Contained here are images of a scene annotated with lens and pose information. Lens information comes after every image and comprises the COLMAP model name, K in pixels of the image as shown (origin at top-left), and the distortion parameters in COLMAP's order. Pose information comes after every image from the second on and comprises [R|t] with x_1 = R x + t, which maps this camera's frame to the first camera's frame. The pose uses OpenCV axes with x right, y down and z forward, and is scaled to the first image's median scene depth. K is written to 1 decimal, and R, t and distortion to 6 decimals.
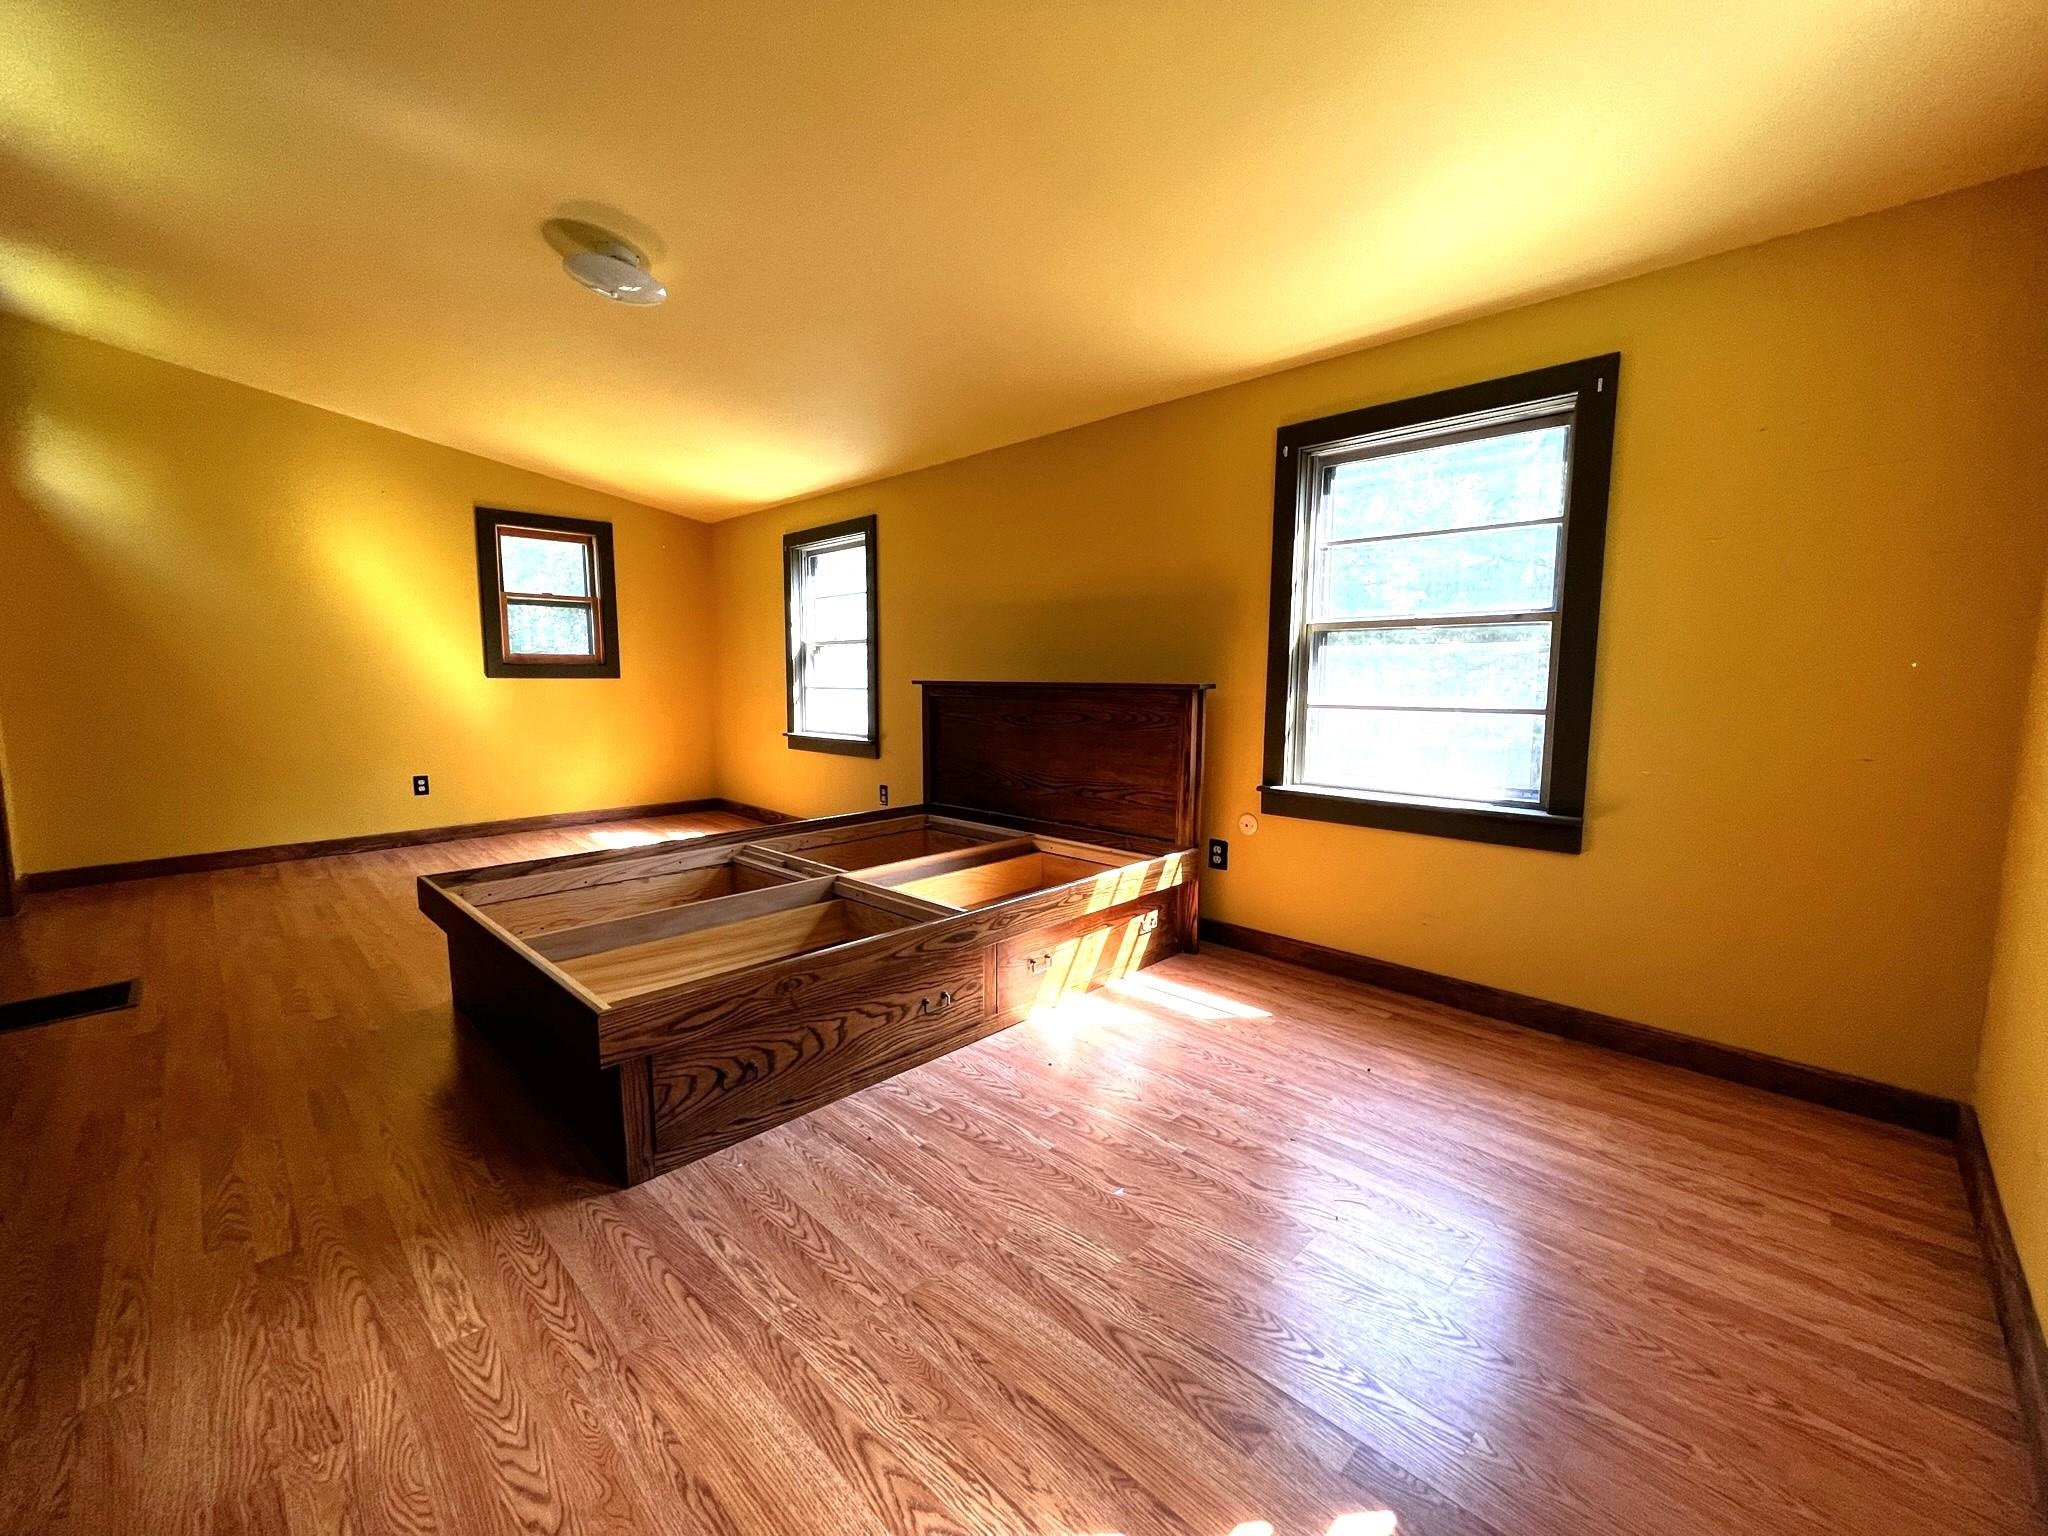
lens RADIAL K [[840.2, 0, 1019.8], [0, 840.2, 774.0], [0, 0, 1]] dist [-0.002398, -0.000423]
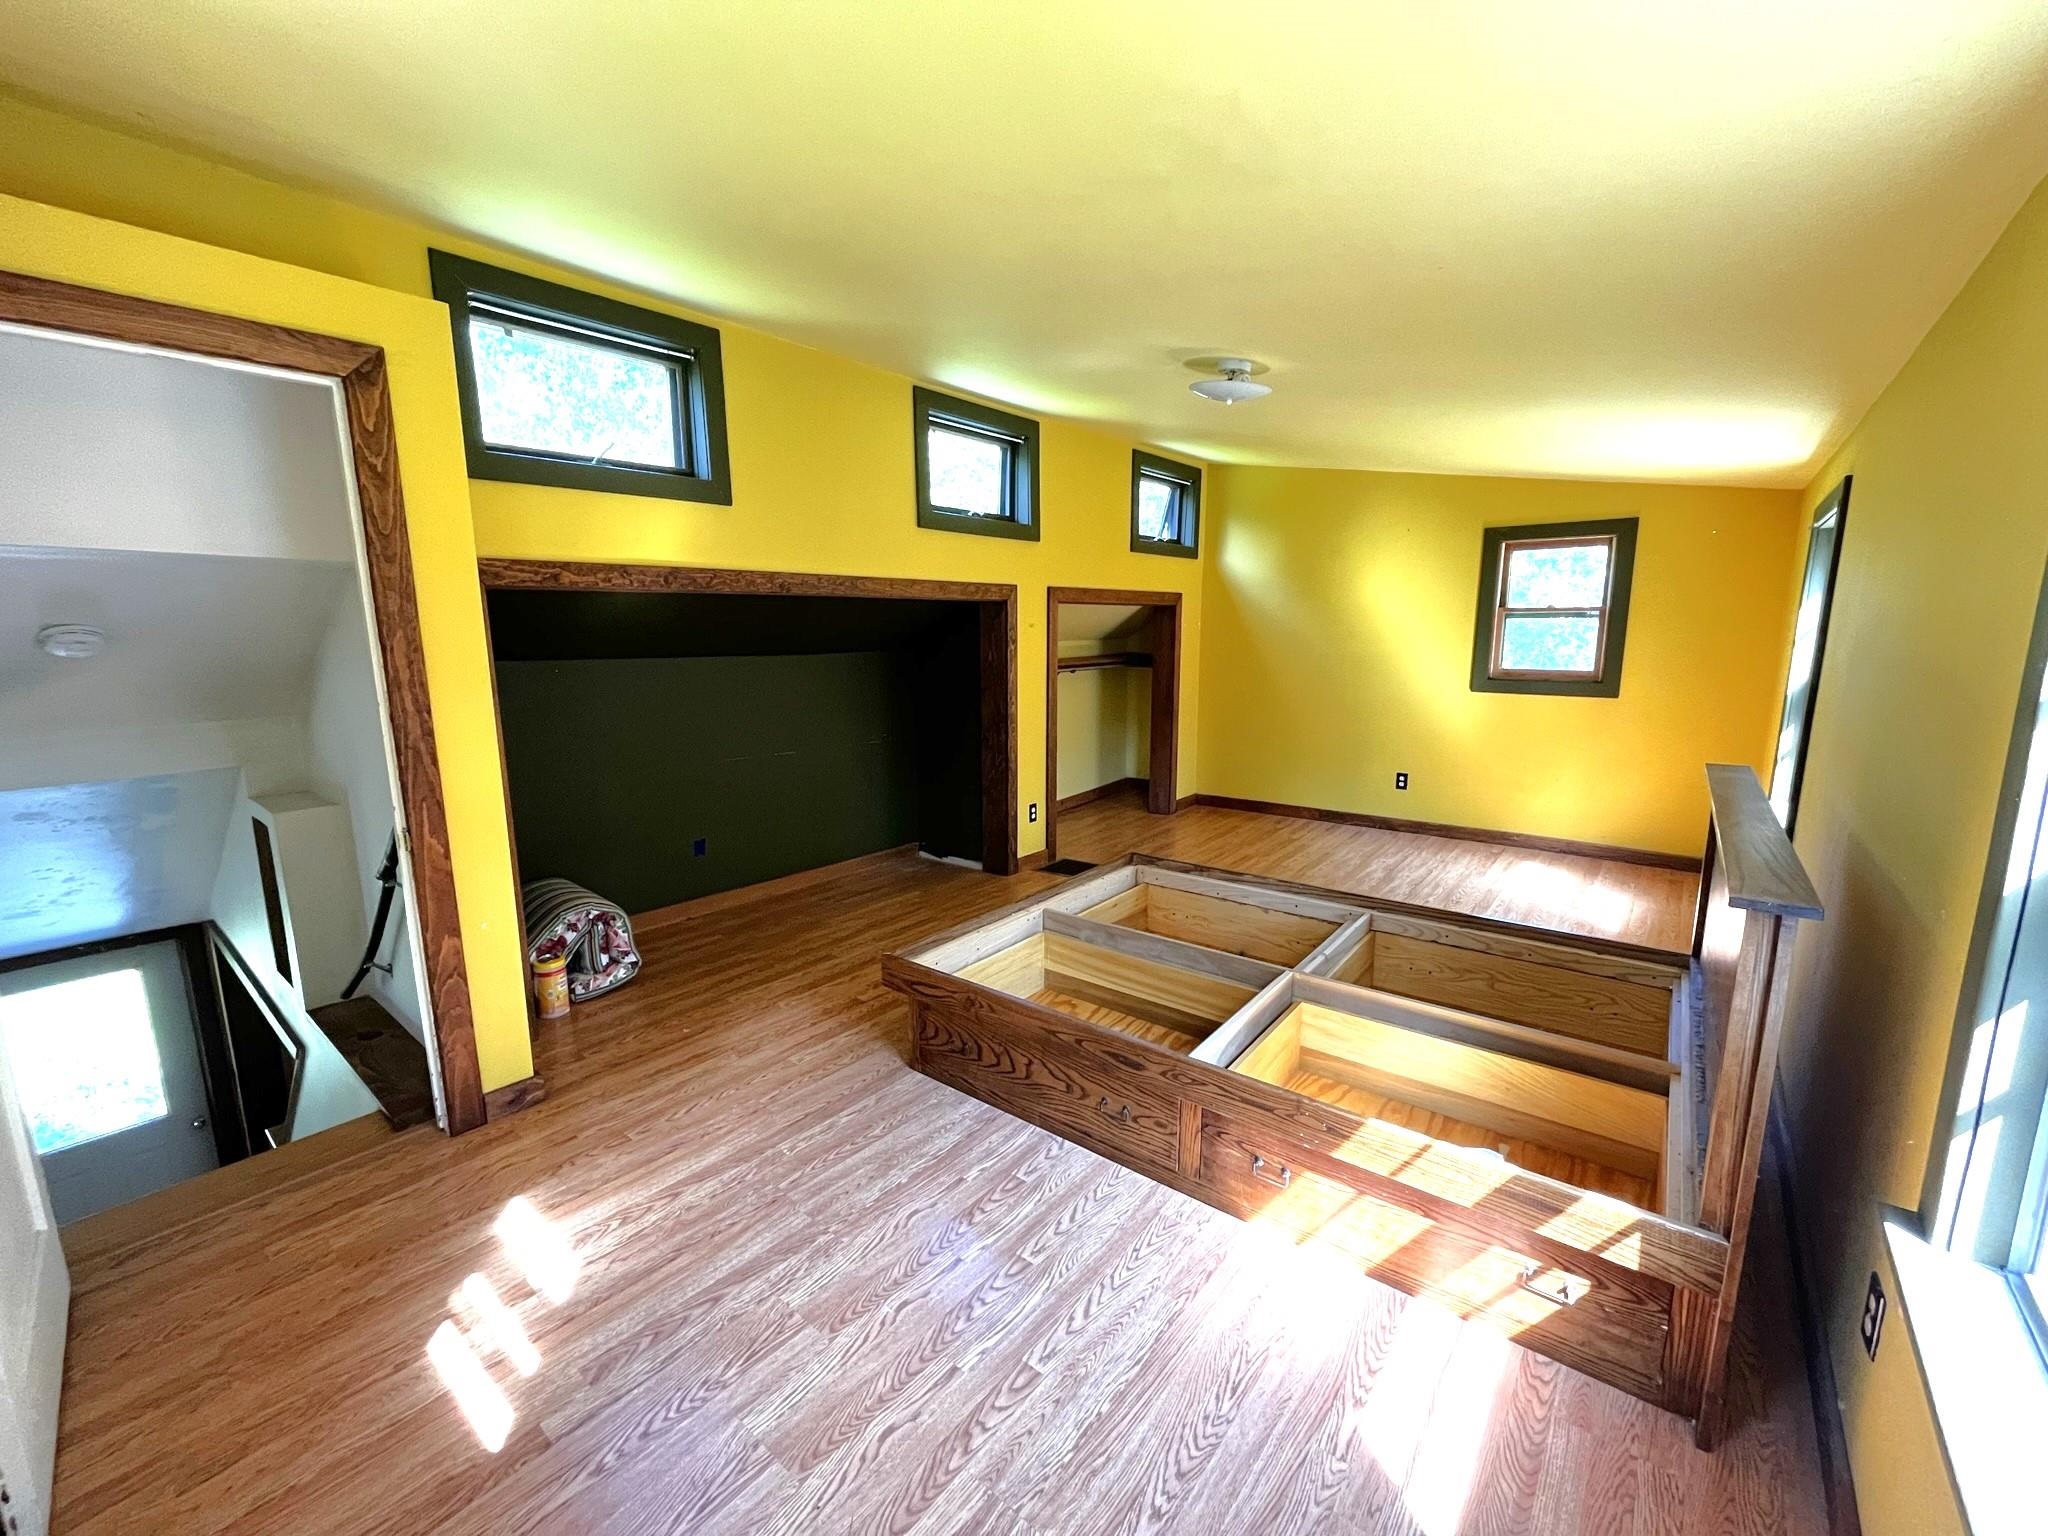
lens RADIAL K [[840.2, 0, 1015.6], [0, 840.2, 769.1], [0, 0, 1]] dist [-0.002398, -0.000423]
pose [[0.093570, 0.165645, -0.981736, 0.826455], [-0.112374, 0.981519, 0.154898, -0.272959], [0.989251, 0.095827, 0.110455, 0.765636]]
